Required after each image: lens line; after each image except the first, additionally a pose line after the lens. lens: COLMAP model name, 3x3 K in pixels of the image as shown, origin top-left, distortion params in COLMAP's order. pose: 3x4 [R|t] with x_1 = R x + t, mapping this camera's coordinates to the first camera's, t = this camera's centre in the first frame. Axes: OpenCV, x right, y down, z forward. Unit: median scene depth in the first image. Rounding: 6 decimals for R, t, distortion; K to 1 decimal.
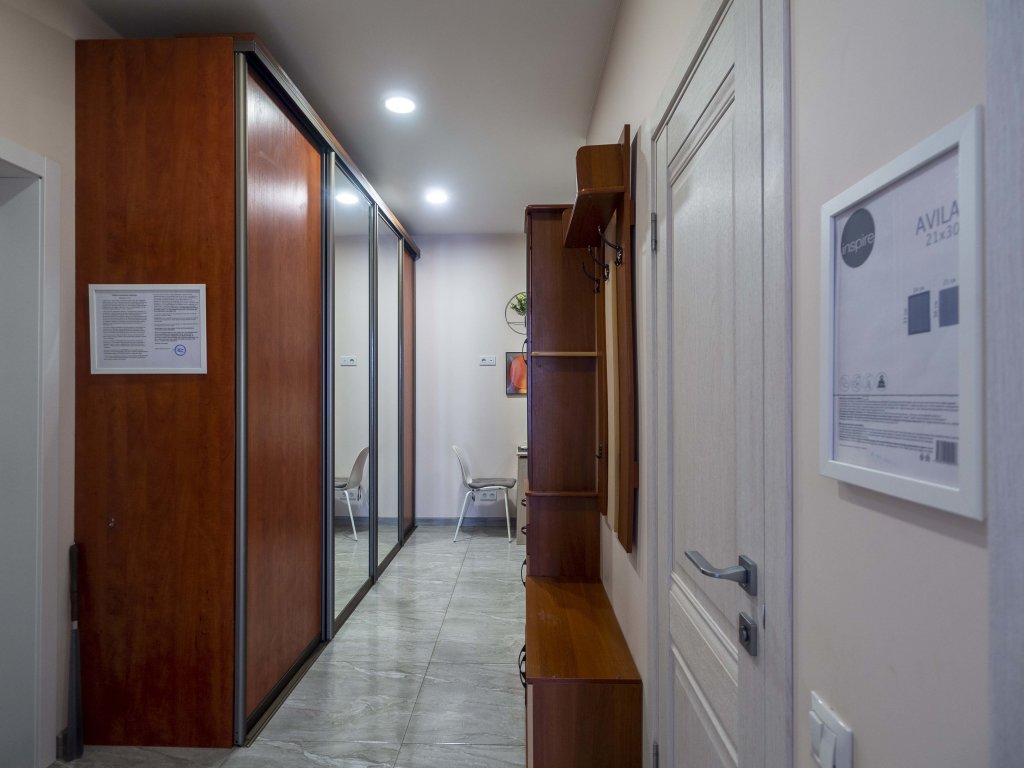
lens RADIAL K [[574.4, 0, 537.6], [0, 574.4, 380.5], [0, 0, 1]] dist [0.002608, -0.003845]
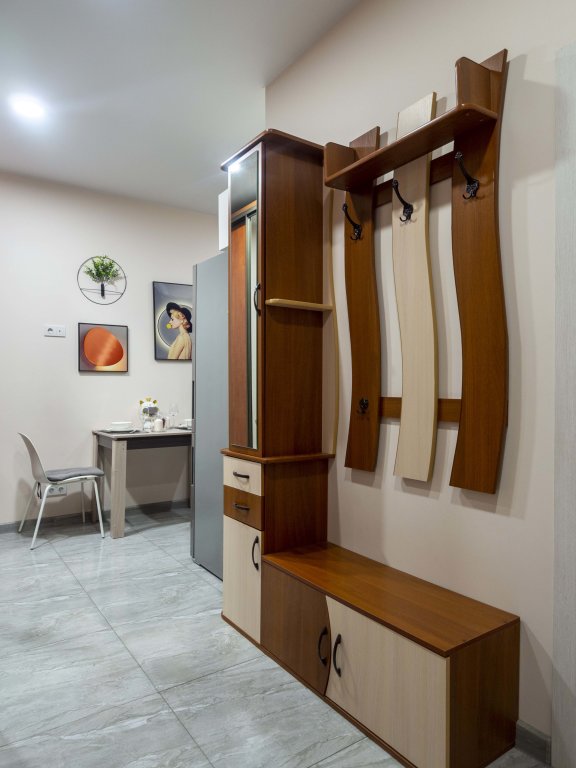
lens RADIAL K [[503.3, 0, 279.7], [0, 503.3, 391.7], [0, 0, 1]] dist [0.001274, -0.003152]
pose [[0.813225, -0.005076, 0.581927, -0.469787], [-0.000811, 0.999951, 0.009855, 0.088927], [-0.581949, -0.008486, 0.813181, 0.385236]]
